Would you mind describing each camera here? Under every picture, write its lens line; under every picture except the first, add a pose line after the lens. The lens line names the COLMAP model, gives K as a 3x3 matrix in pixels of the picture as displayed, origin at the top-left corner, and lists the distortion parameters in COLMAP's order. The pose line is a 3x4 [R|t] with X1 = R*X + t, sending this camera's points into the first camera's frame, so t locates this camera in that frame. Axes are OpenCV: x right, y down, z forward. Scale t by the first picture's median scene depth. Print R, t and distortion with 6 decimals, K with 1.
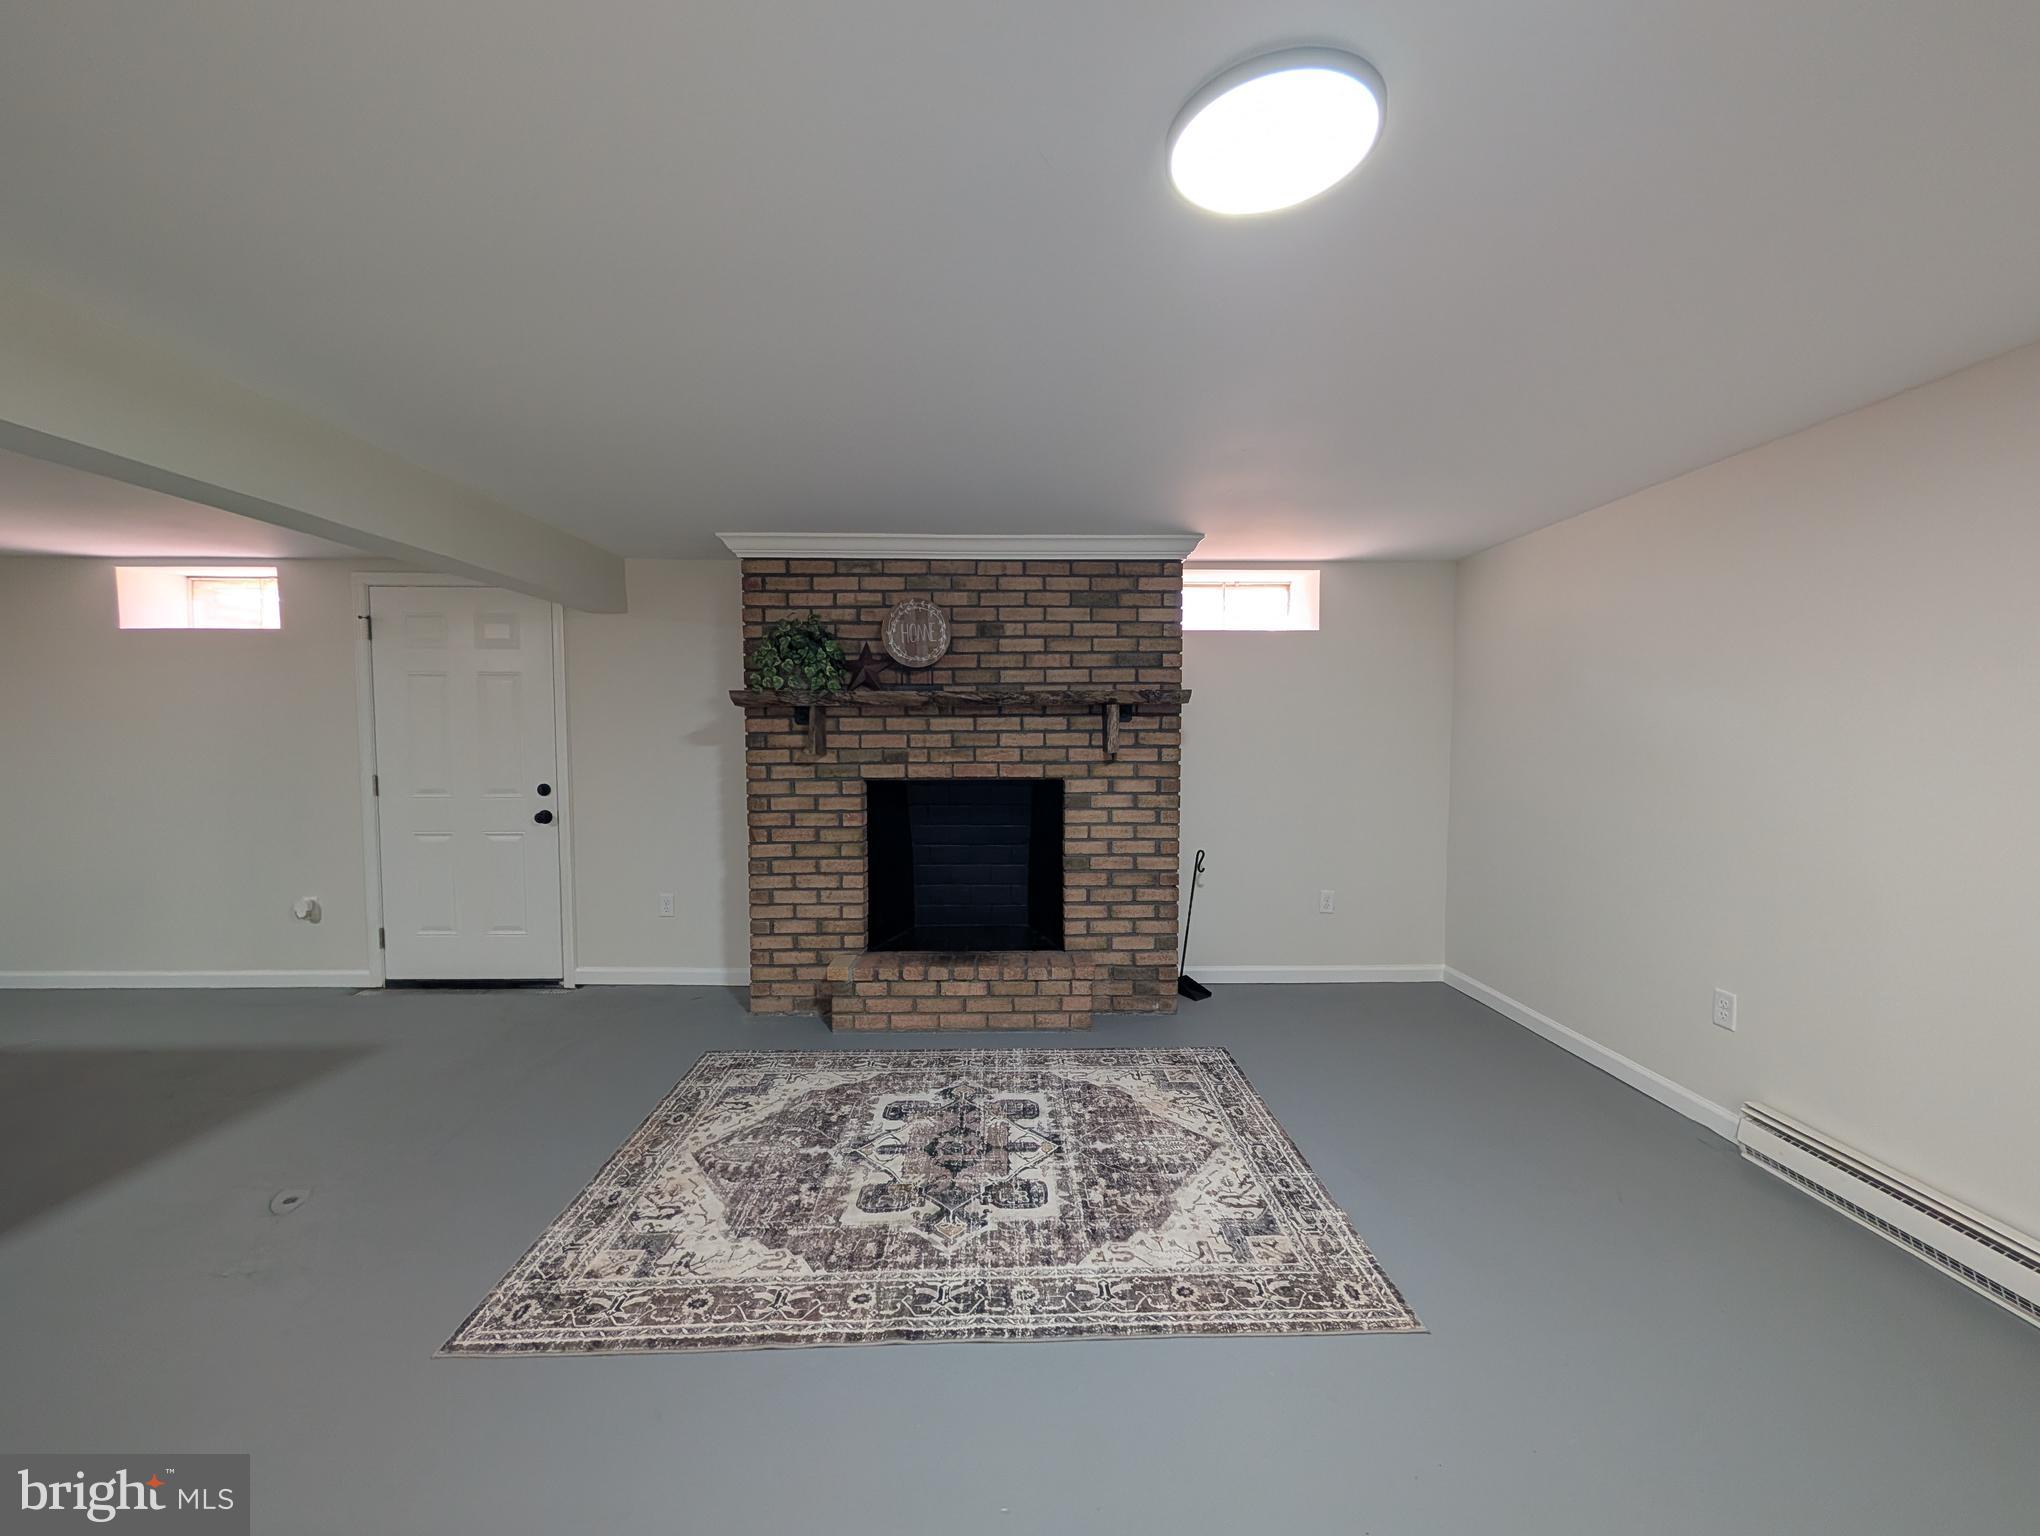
lens RADIAL K [[770.8, 0, 1030.7], [0, 770.8, 772.7], [0, 0, 1]] dist [-0.001196, 0.000005]
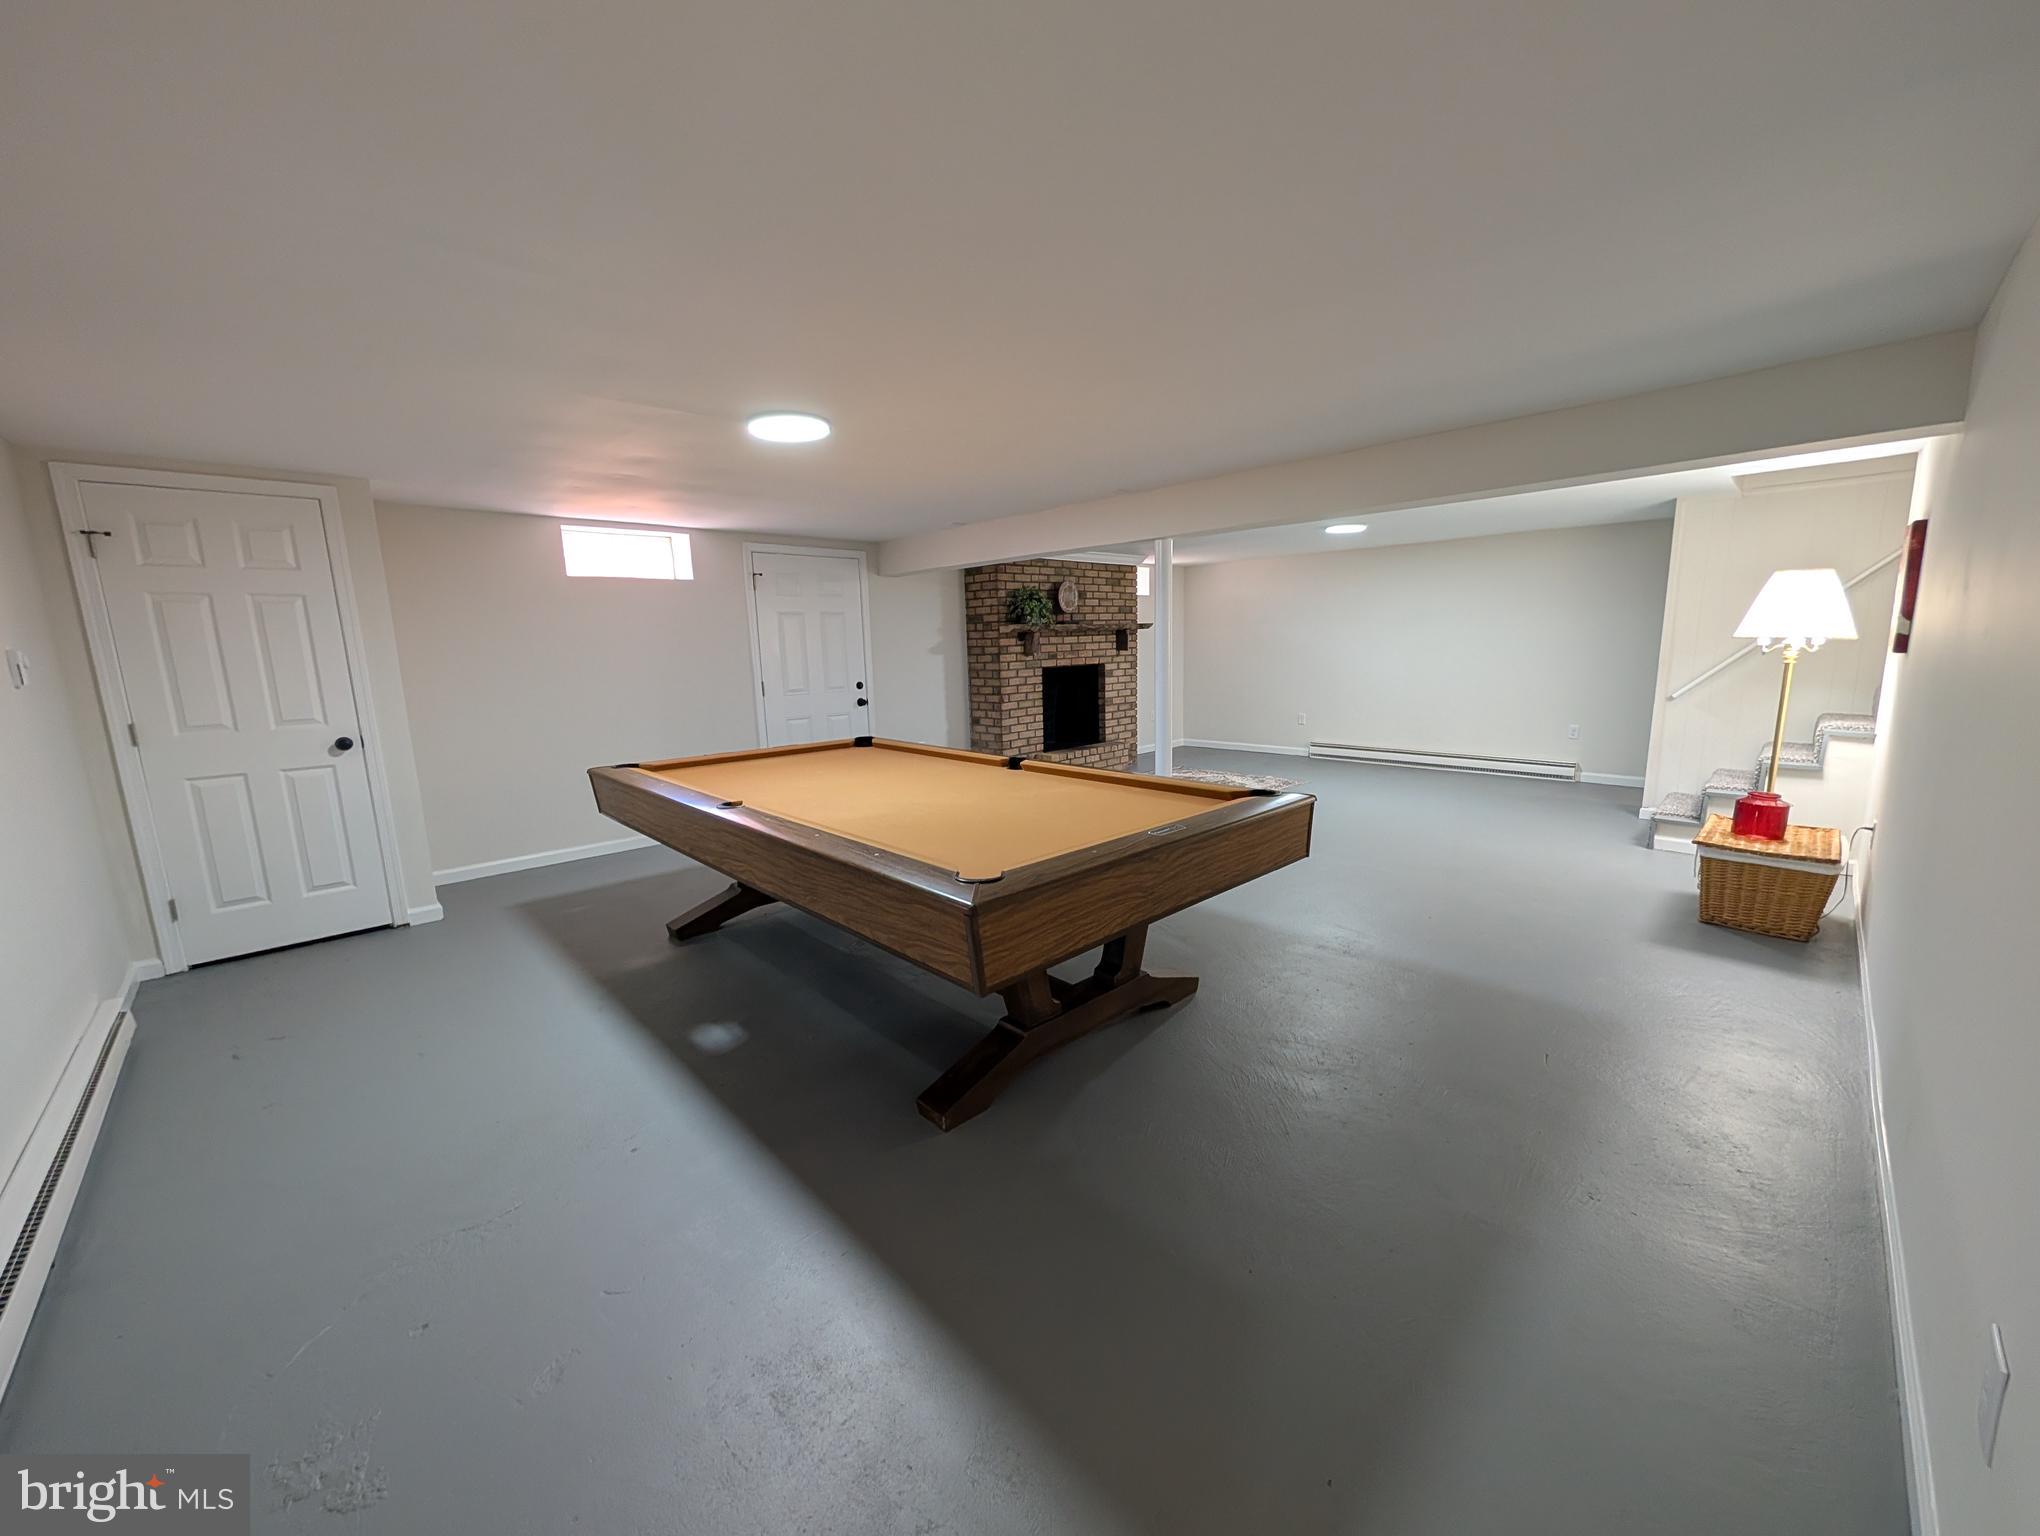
lens RADIAL K [[770.8, 0, 1015.0], [0, 770.8, 767.9], [0, 0, 1]] dist [-0.001196, 0.000005]
pose [[0.738913, -0.128172, 0.661498, -1.667690], [0.059810, 0.990342, 0.125080, 0.012227], [-0.671142, -0.052859, 0.739442, -0.487244]]
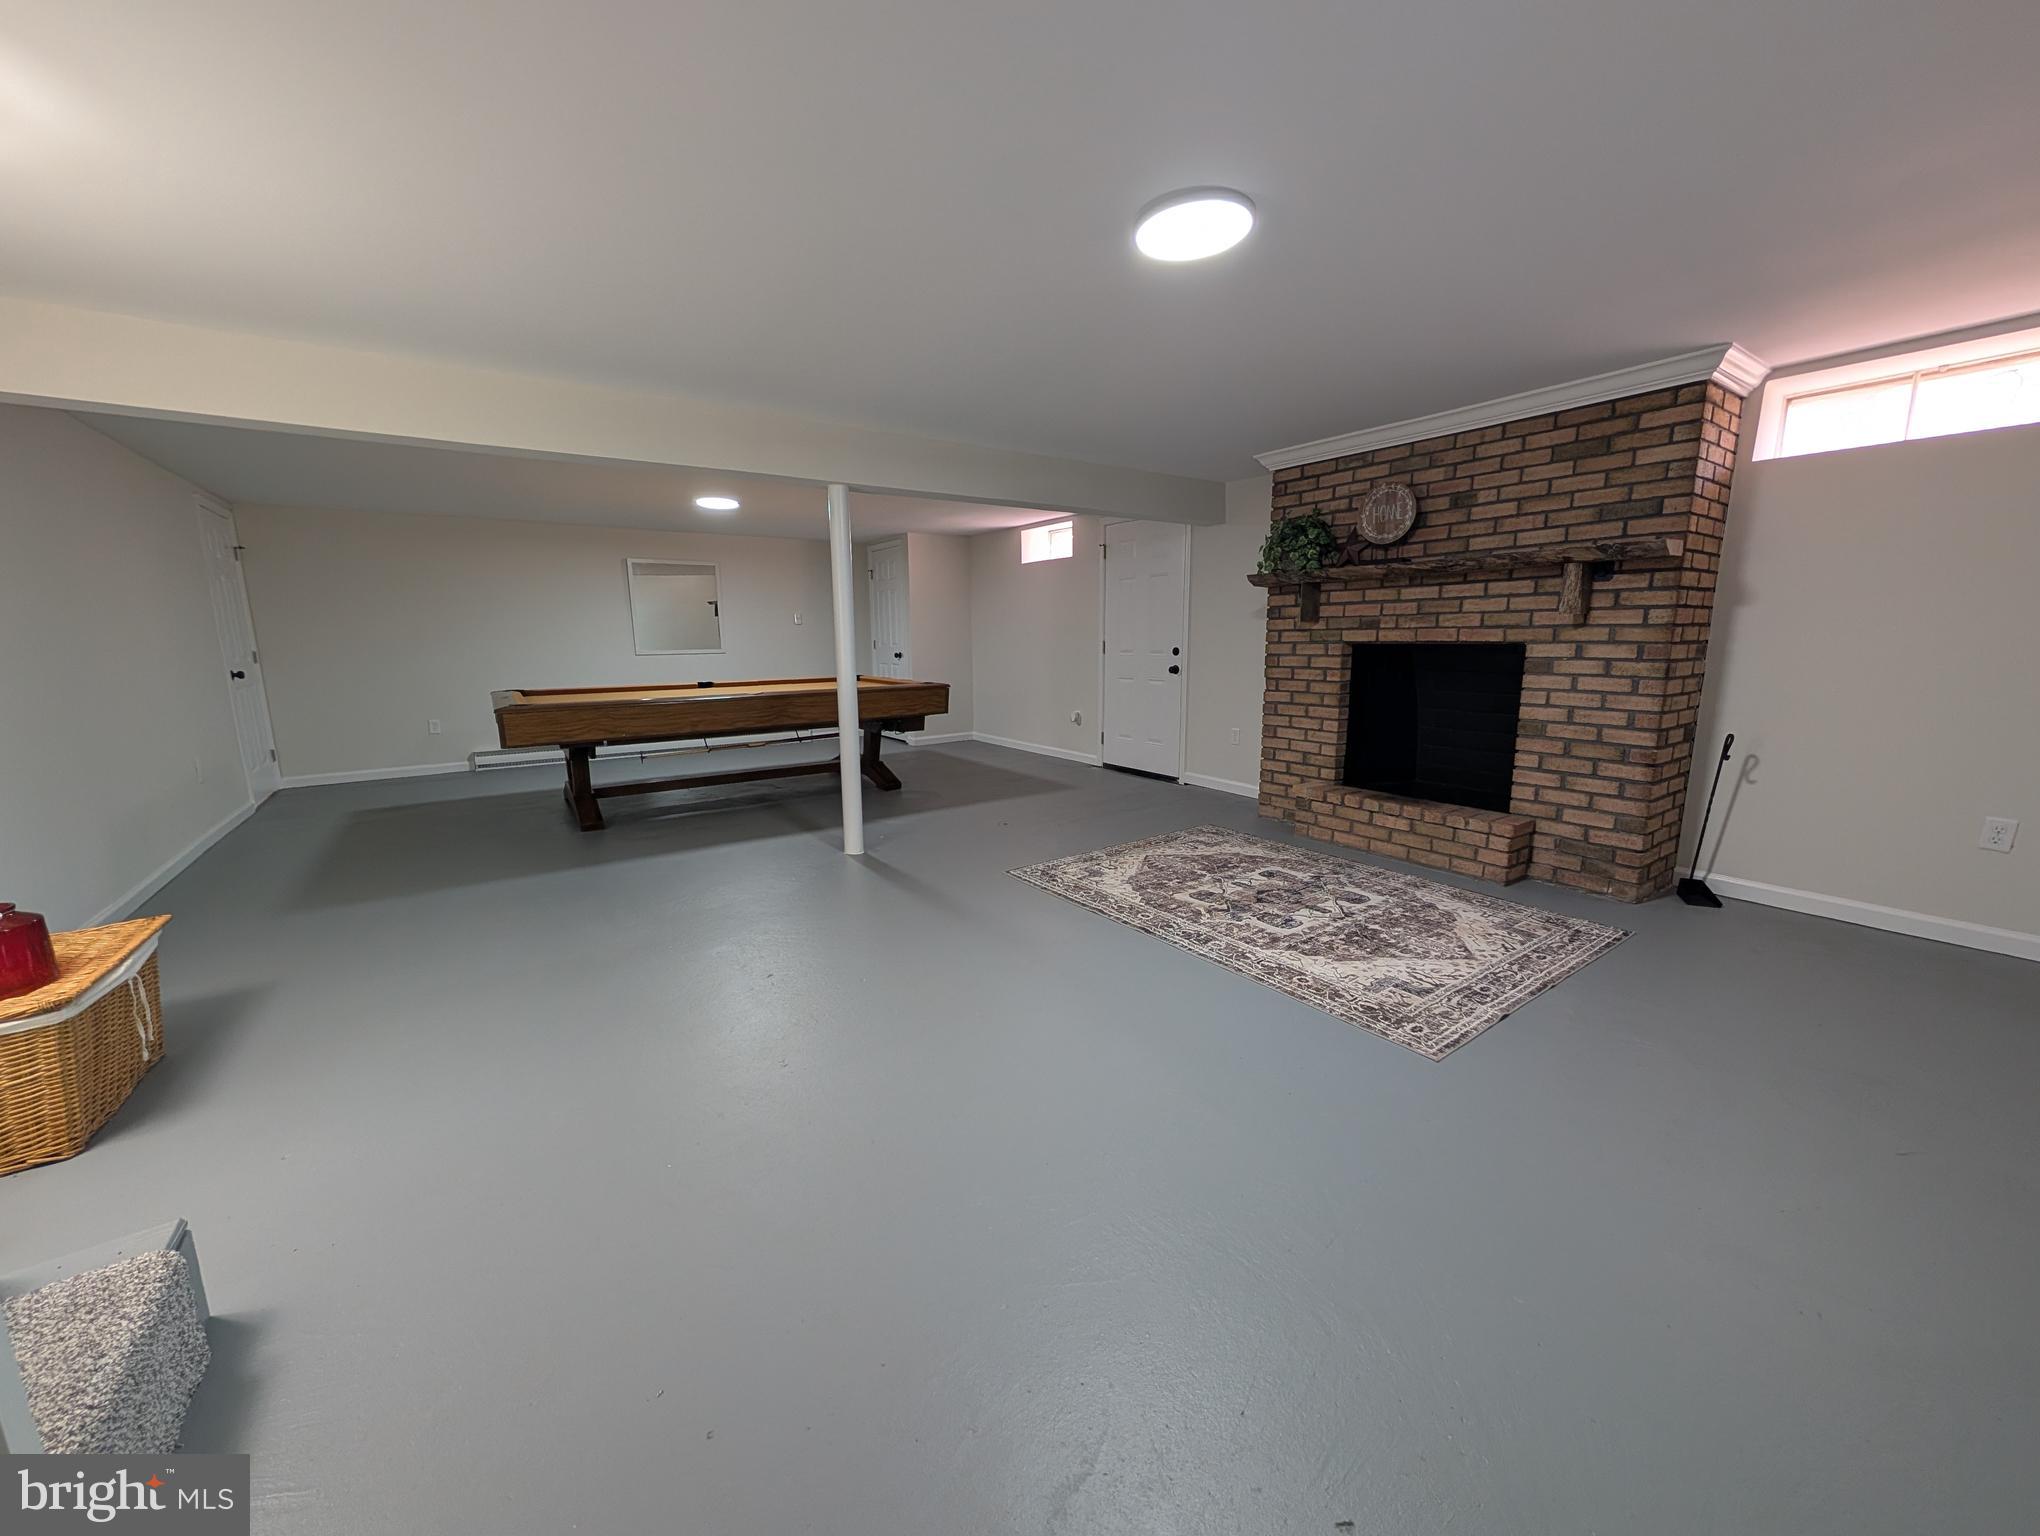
lens RADIAL K [[770.8, 0, 1020.4], [0, 770.8, 769.9], [0, 0, 1]] dist [-0.001196, 0.000005]
pose [[0.551791, 0.140038, -0.822141, 0.531572], [-0.035532, 0.988854, 0.144588, 0.049761], [0.833225, -0.050570, 0.550616, -0.107918]]
